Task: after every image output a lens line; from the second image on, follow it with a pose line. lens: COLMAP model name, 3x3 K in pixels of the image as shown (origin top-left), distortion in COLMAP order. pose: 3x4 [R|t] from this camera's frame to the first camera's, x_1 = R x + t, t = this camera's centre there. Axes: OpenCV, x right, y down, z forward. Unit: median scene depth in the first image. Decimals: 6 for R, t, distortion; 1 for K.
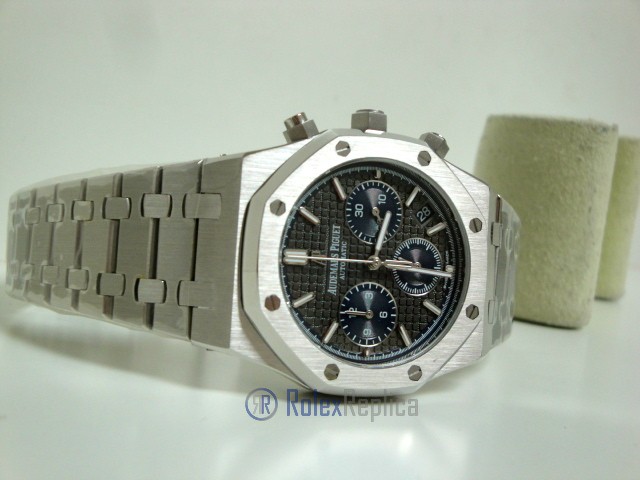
lens RADIAL K [[862.6, 0, 320.6], [0, 862.6, 244.5], [0, 0, 1]] dist [-0.059590, 0.000000]
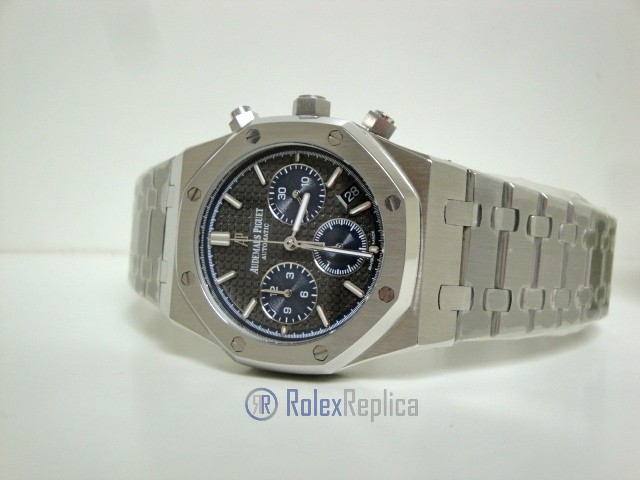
lens RADIAL K [[862.6, 0, 322.5], [0, 862.6, 271.5], [0, 0, 1]] dist [-0.059590, 0.000000]
pose [[0.775940, 0.000433, -0.630807, 0.727940], [-0.000876, 1.000000, -0.000392, 0.054159], [0.630807, 0.000857, 0.775940, 0.215562]]
